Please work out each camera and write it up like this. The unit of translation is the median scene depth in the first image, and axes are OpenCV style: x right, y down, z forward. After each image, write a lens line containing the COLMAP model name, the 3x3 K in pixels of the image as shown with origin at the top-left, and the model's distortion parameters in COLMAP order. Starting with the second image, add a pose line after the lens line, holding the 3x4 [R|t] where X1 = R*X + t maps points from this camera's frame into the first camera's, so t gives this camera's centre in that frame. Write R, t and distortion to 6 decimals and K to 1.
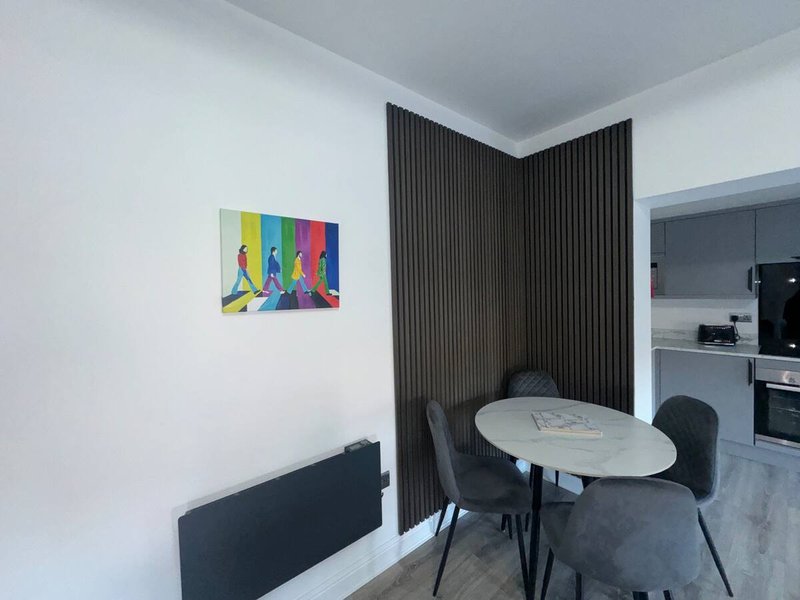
lens RADIAL K [[321.6, 0, 398.6], [0, 321.6, 298.3], [0, 0, 1]] dist [-0.002221, 0.000085]
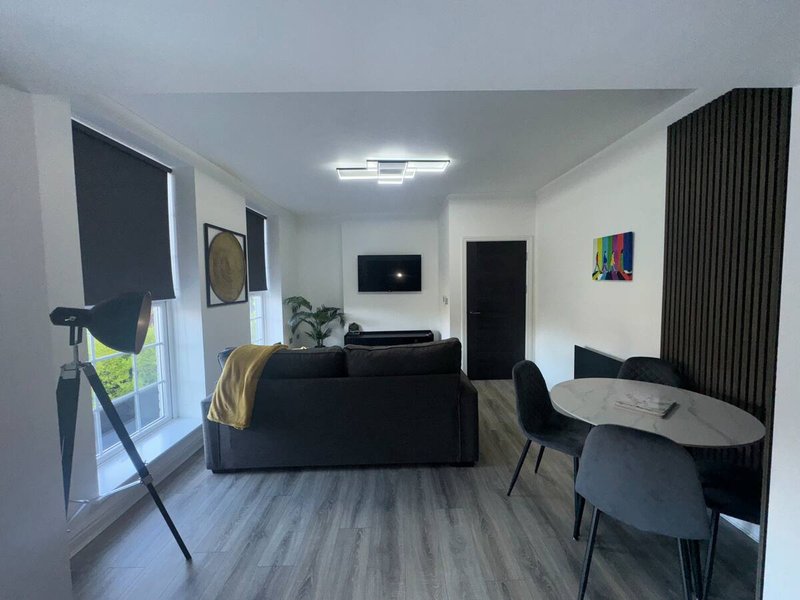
lens RADIAL K [[319.2, 0, 398.8], [0, 319.2, 300.4], [0, 0, 1]] dist [-0.001550, 0.000069]
pose [[-0.618387, 0.091148, -0.780570, 1.431003], [0.016913, 0.994565, 0.102738, -0.046474], [0.785692, 0.050331, -0.616567, 0.805982]]
